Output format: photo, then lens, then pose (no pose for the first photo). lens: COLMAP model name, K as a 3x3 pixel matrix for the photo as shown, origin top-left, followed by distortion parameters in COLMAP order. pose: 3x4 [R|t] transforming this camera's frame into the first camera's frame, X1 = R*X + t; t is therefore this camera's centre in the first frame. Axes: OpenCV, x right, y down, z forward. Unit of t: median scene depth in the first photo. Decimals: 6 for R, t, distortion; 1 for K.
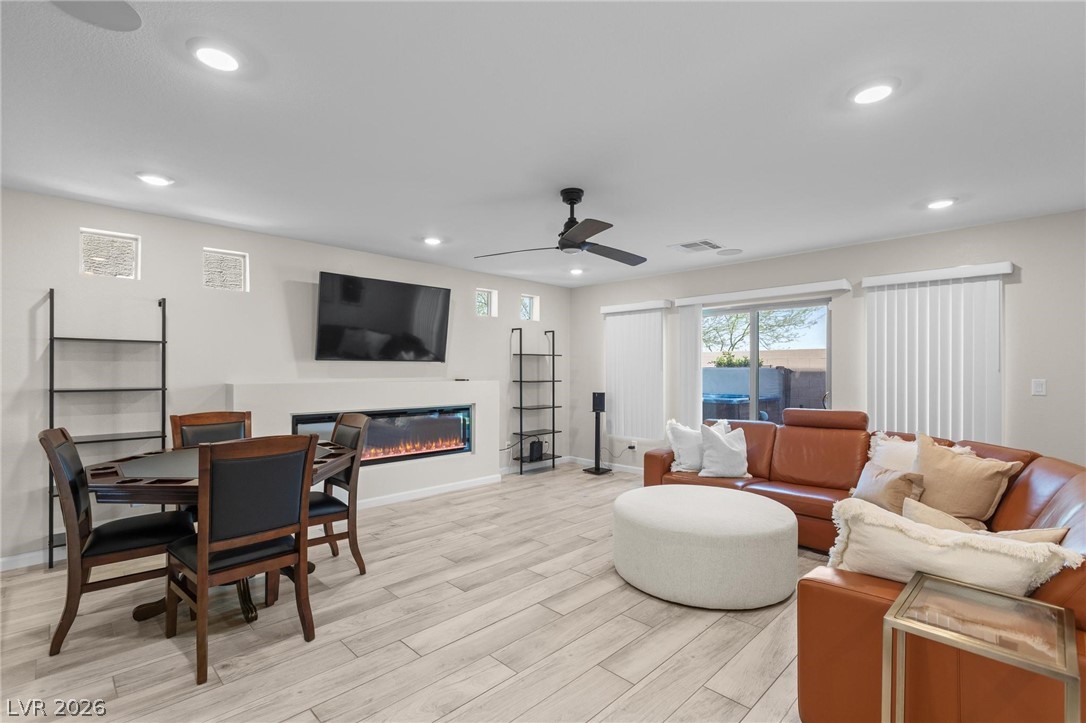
lens RADIAL K [[485.9, 0, 539.7], [0, 485.9, 361.4], [0, 0, 1]] dist [-0.001293, -0.000439]
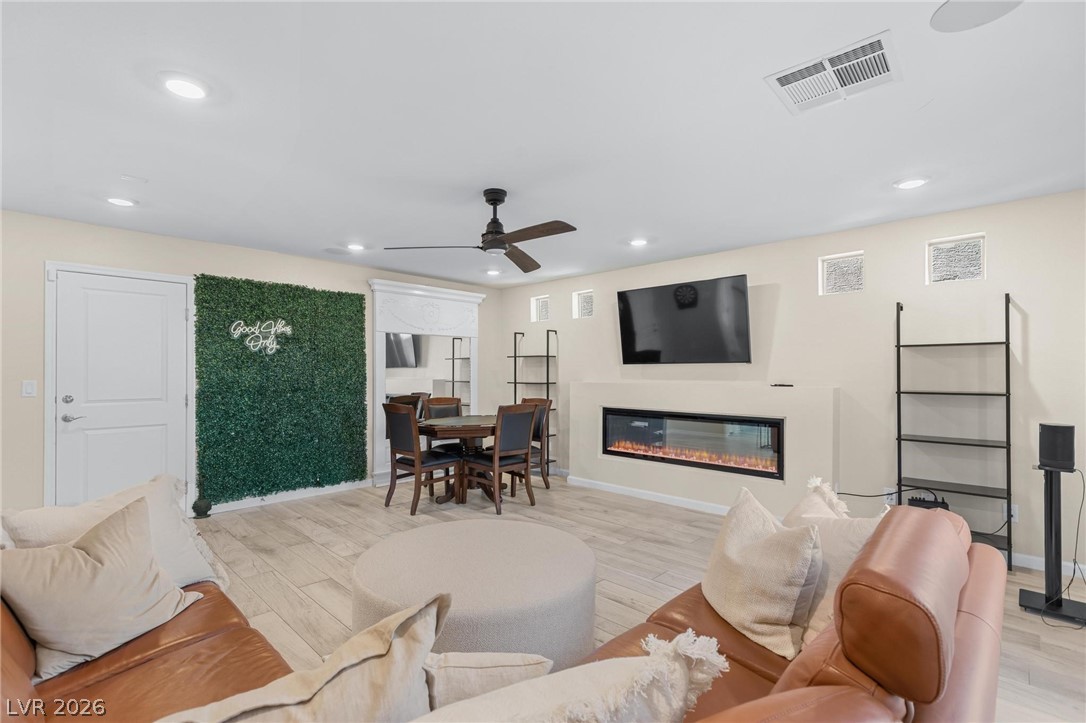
lens RADIAL K [[485.9, 0, 539.7], [0, 485.9, 361.4], [0, 0, 1]] dist [-0.001293, -0.000439]
pose [[0.040030, -0.022821, -0.998938, 0.773674], [0.014711, 0.999644, -0.022248, 0.015097], [0.999090, -0.013805, 0.040352, 0.765612]]
